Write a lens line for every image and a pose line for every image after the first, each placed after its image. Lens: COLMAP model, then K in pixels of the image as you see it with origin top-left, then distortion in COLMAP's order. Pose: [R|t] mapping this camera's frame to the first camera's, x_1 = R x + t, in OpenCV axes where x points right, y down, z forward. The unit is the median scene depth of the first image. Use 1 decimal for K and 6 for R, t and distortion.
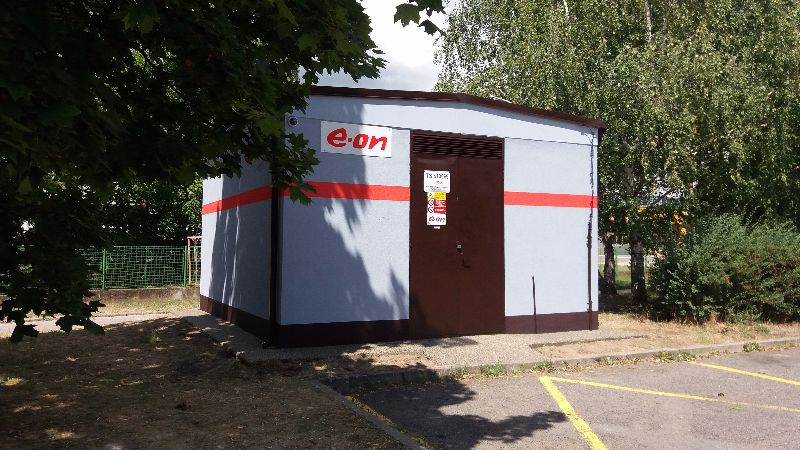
lens RADIAL K [[673.9, 0, 400.0], [0, 673.9, 225.0], [0, 0, 1]] dist [0.066151, -0.004490]
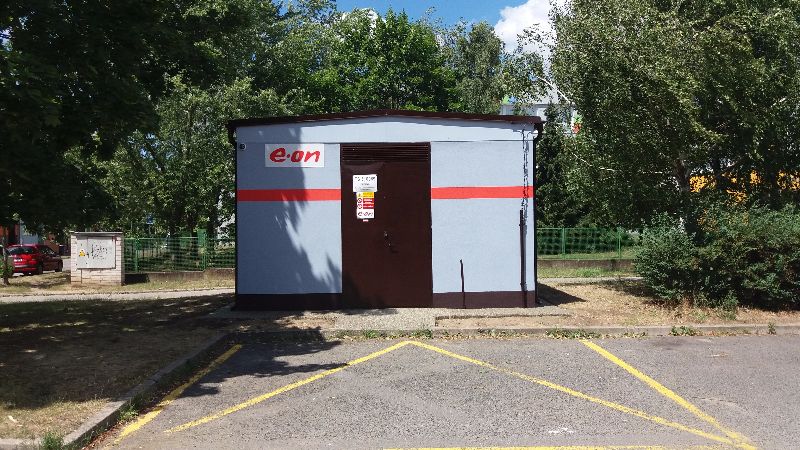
lens RADIAL K [[673.9, 0, 400.0], [0, 673.9, 225.0], [0, 0, 1]] dist [0.066151, -0.004490]
pose [[0.897503, -0.009905, -0.440898, 0.663527], [0.031780, 0.998601, 0.042257, -0.038503], [0.439863, -0.051938, 0.896562, -0.088366]]
